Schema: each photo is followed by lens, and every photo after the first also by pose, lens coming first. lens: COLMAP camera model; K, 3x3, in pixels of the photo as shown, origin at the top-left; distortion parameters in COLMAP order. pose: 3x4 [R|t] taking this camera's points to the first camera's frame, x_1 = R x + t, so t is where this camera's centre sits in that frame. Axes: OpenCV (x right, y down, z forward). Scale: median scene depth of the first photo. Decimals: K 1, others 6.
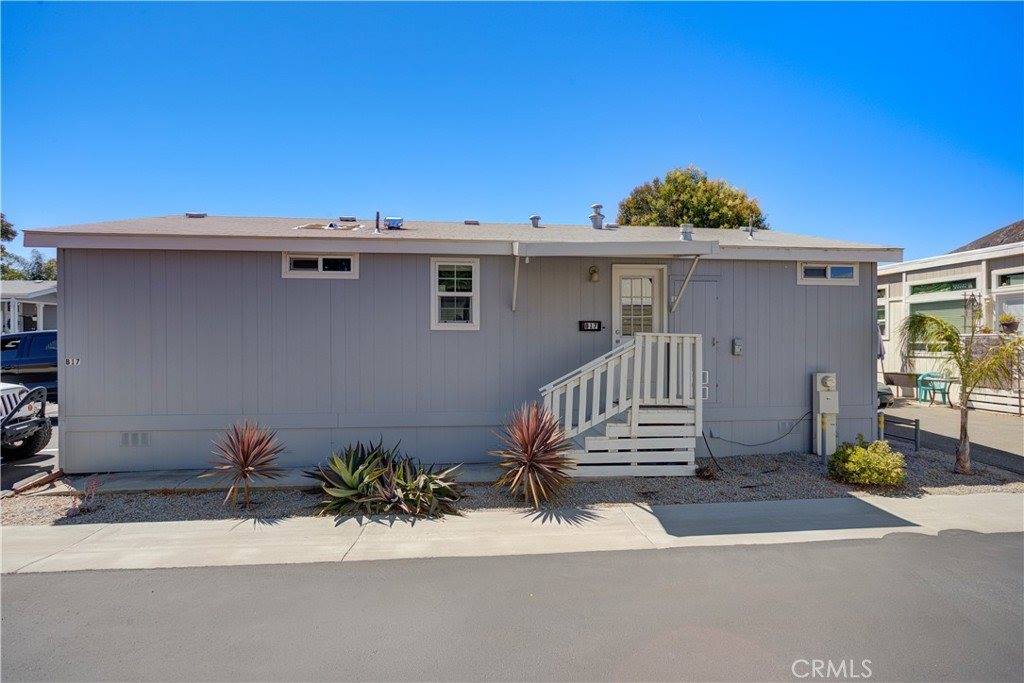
lens RADIAL K [[532.9, 0, 511.6], [0, 532.9, 339.7], [0, 0, 1]] dist [-0.012513, 0.003782]
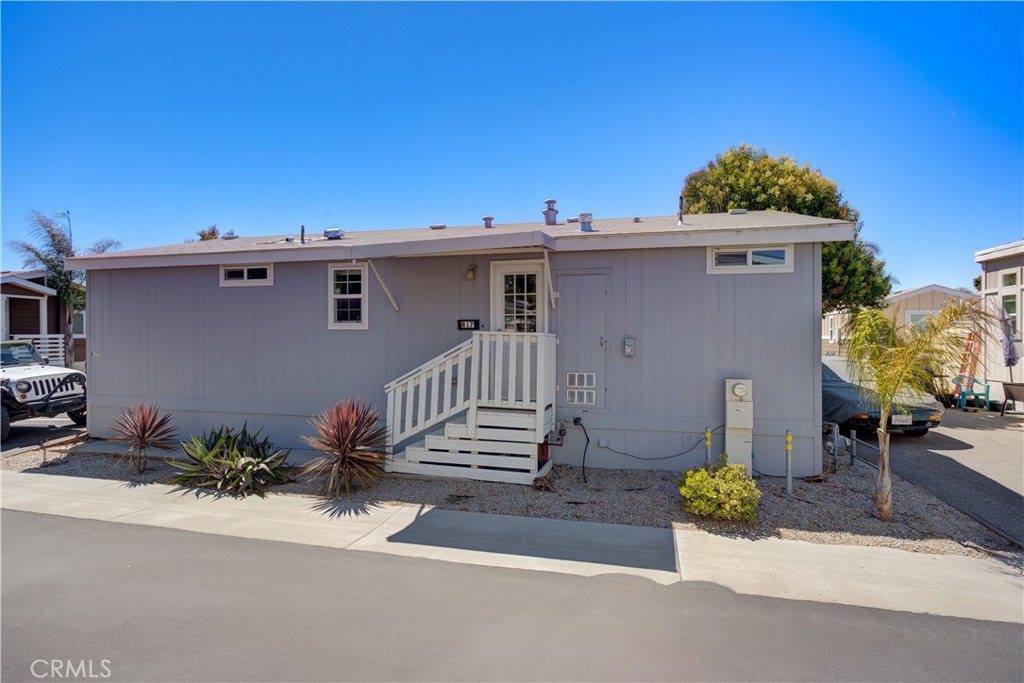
lens RADIAL K [[513.3, 0, 509.5], [0, 513.3, 339.7], [0, 0, 1]] dist [-0.006489, 0.001680]
pose [[0.940034, 0.002632, -0.341071, 0.585138], [-0.002401, 0.999997, 0.001098, 0.000796], [0.341073, -0.000213, 0.940037, 0.136508]]
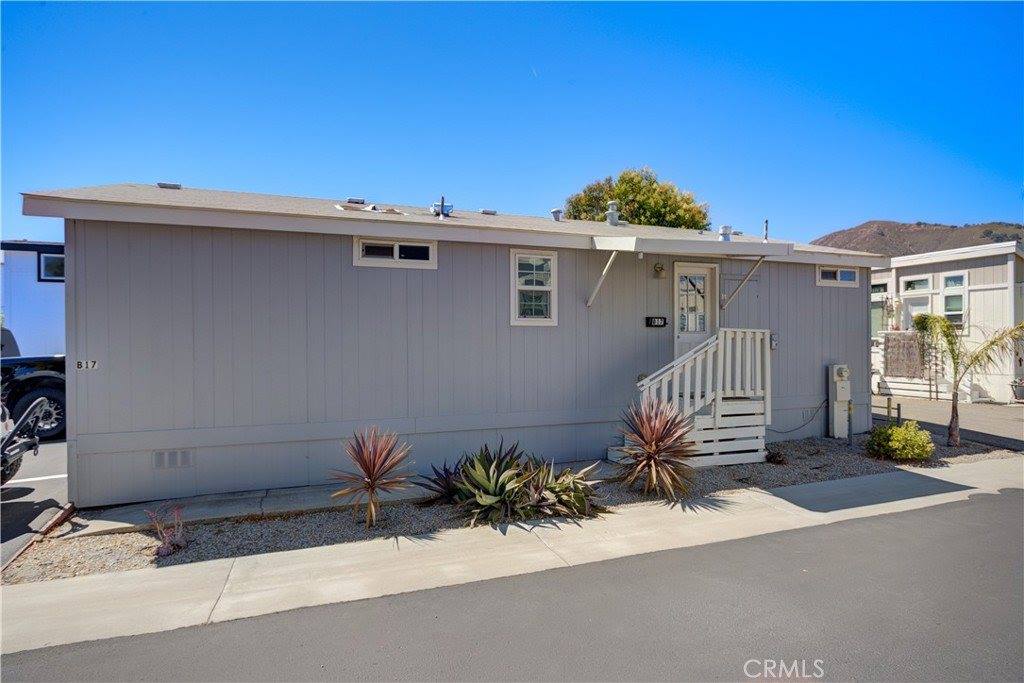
lens RADIAL K [[565.9, 0, 515.0], [0, 565.9, 340.6], [0, 0, 1]] dist [-0.011161, 0.001530]
pose [[0.965559, -0.004792, 0.260141, -0.421764], [0.004466, 0.999988, 0.001843, 0.006984], [-0.260147, -0.000618, 0.965569, 0.030082]]
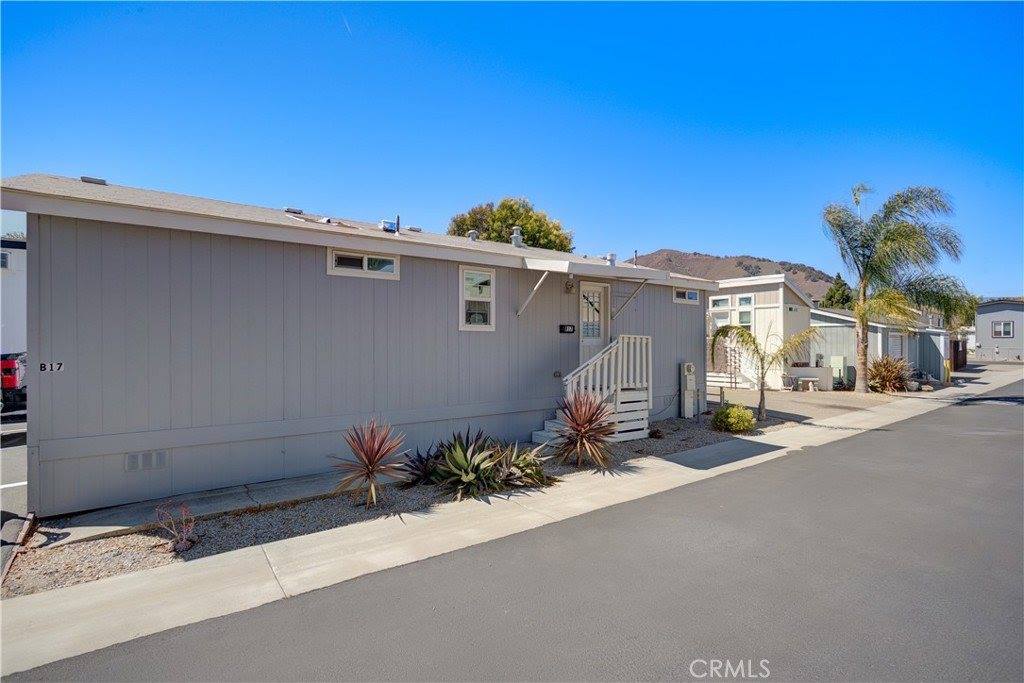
lens RADIAL K [[513.3, 0, 520.3], [0, 513.3, 340.7], [0, 0, 1]] dist [-0.006489, 0.001680]
pose [[0.847249, 0.002253, 0.531192, -0.633675], [-0.000552, 0.999994, -0.003361, 0.006261], [-0.531196, 0.002554, 0.847245, 0.033215]]
